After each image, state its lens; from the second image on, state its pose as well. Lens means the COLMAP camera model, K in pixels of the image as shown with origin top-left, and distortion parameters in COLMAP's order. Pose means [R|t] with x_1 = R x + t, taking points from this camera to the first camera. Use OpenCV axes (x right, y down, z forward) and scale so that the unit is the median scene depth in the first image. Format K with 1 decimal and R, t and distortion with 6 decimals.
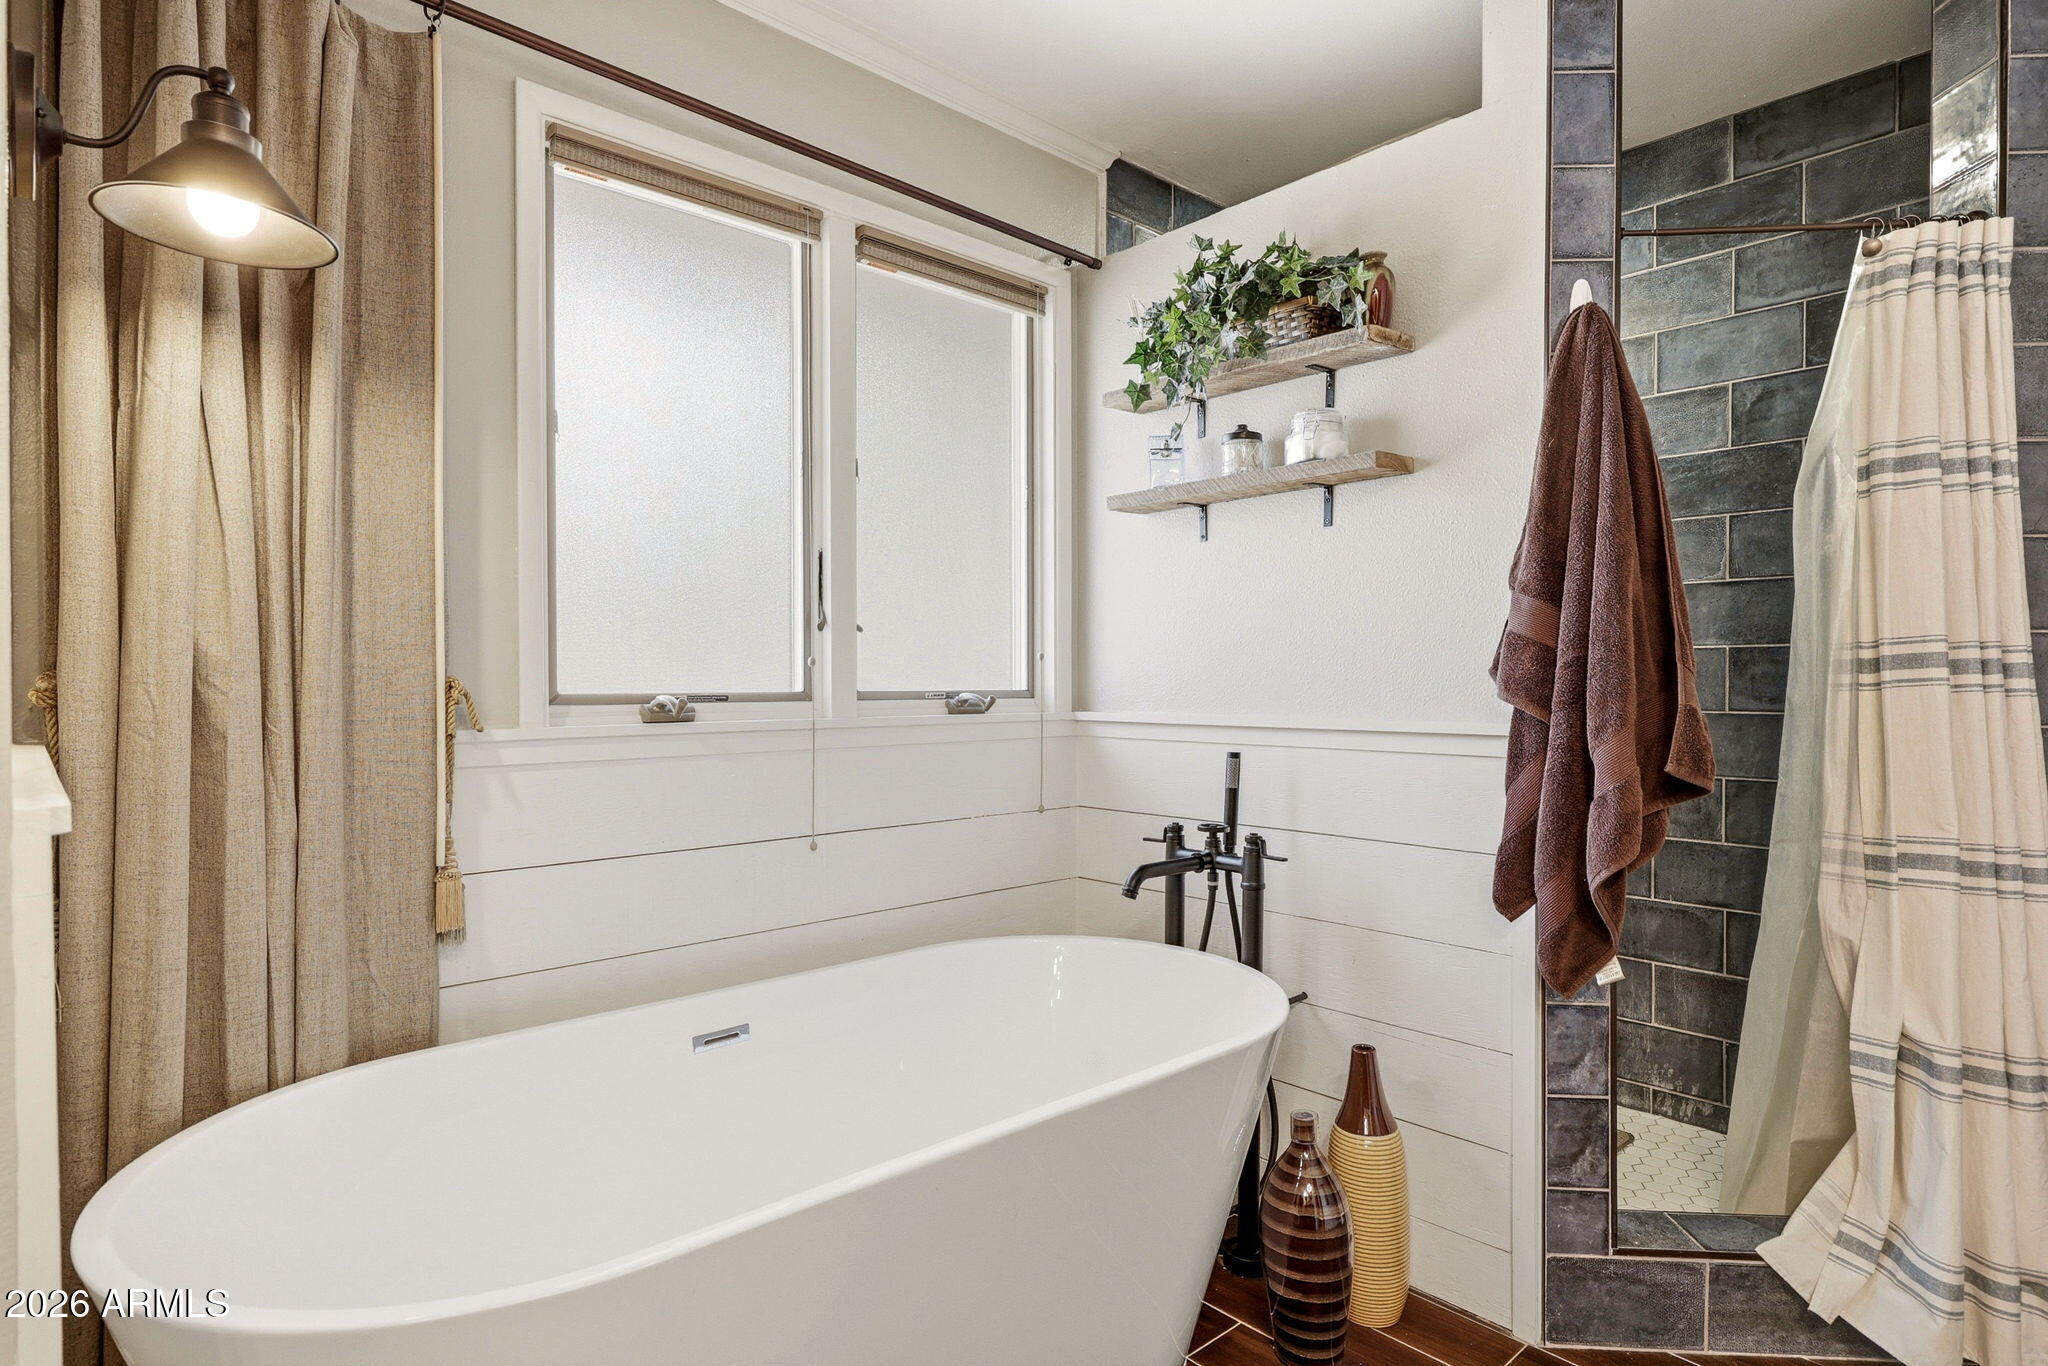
lens RADIAL K [[1086.1, 0, 1021.6], [0, 1086.1, 694.5], [0, 0, 1]] dist [0.002665, 0.000231]
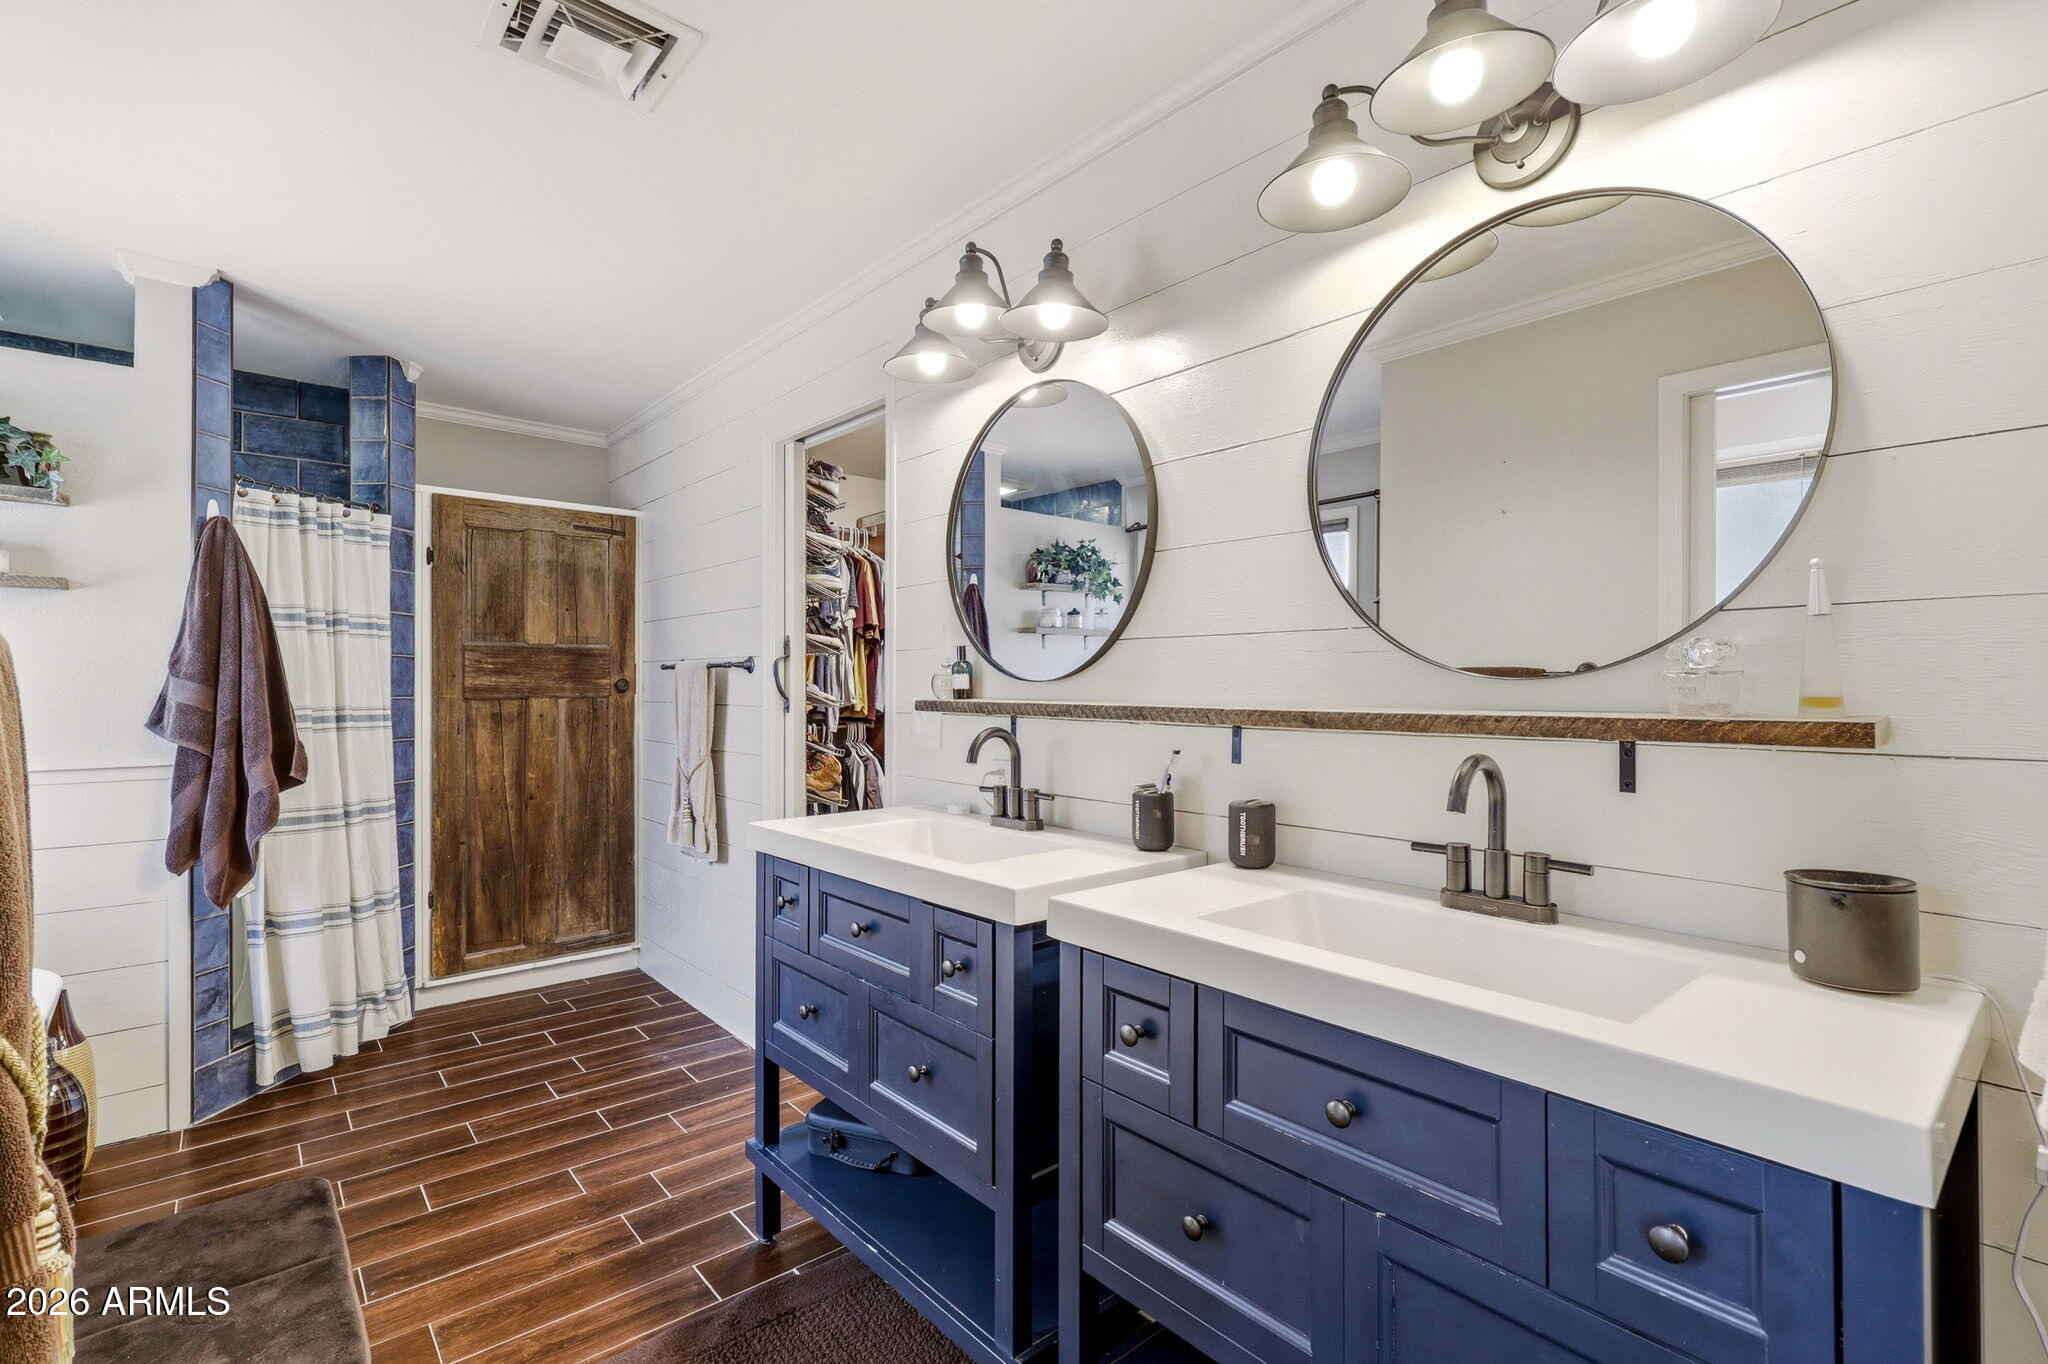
lens RADIAL K [[927.2, 0, 1011.6], [0, 927.2, 683.4], [0, 0, 1]] dist [-0.000023, 0.000277]
pose [[0.028008, 0.002760, 0.999604, -0.936614], [0.010568, 0.999939, -0.003057, -0.069348], [-0.999552, 0.010649, 0.027977, -0.321072]]
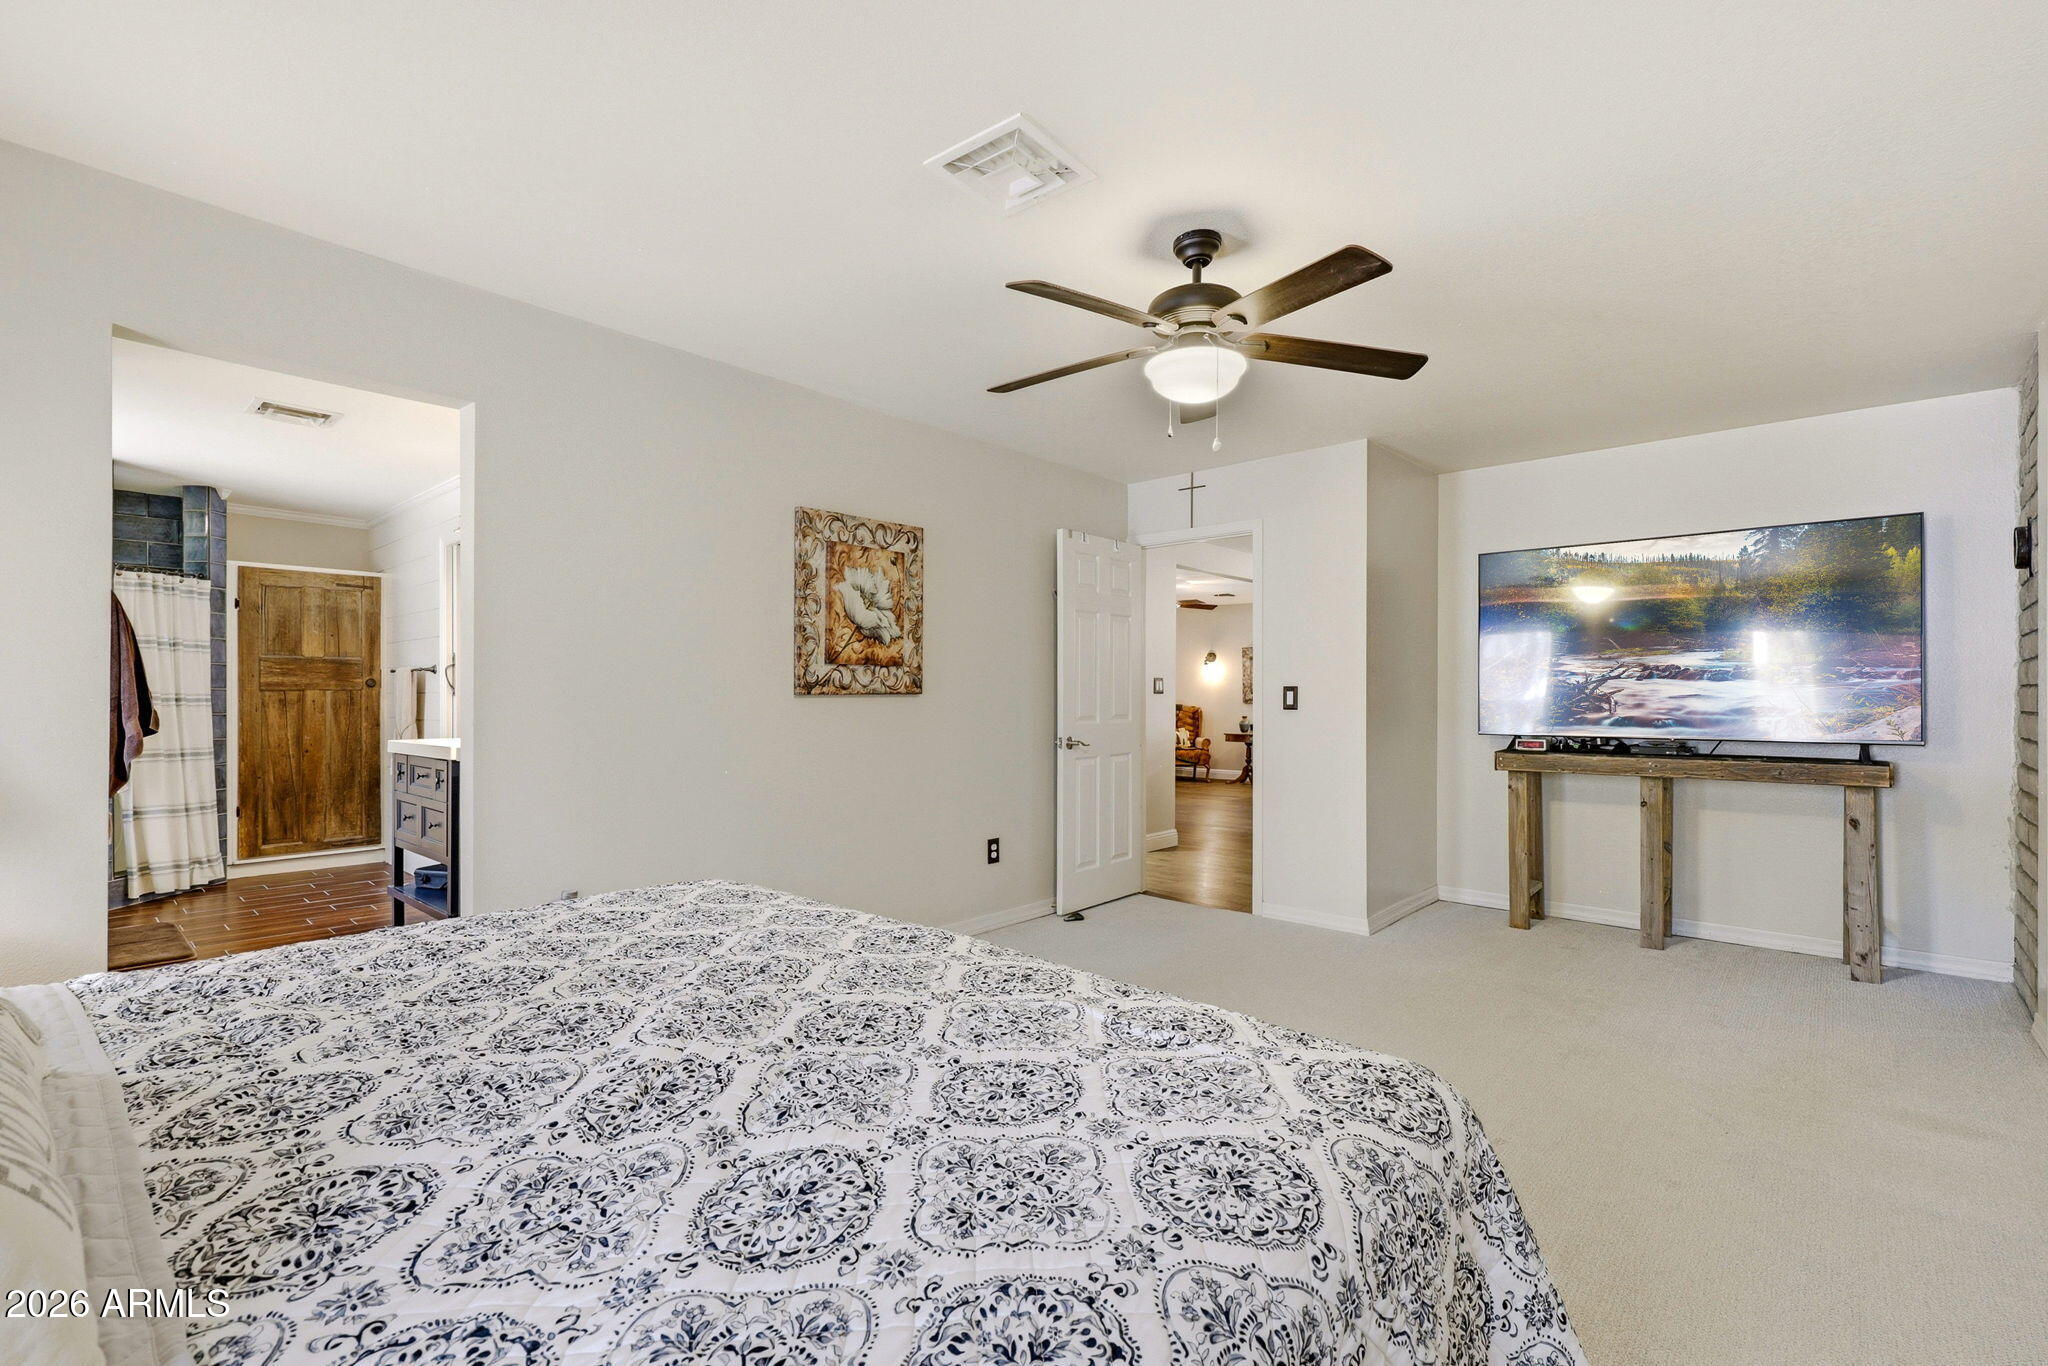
lens RADIAL K [[927.2, 0, 1033.1], [0, 927.2, 696.4], [0, 0, 1]] dist [-0.000023, 0.000277]
pose [[-0.103316, 0.001711, 0.994647, -2.462453], [0.012107, 0.999927, -0.000463, -0.000744], [-0.994575, 0.011994, -0.103329, -1.425275]]
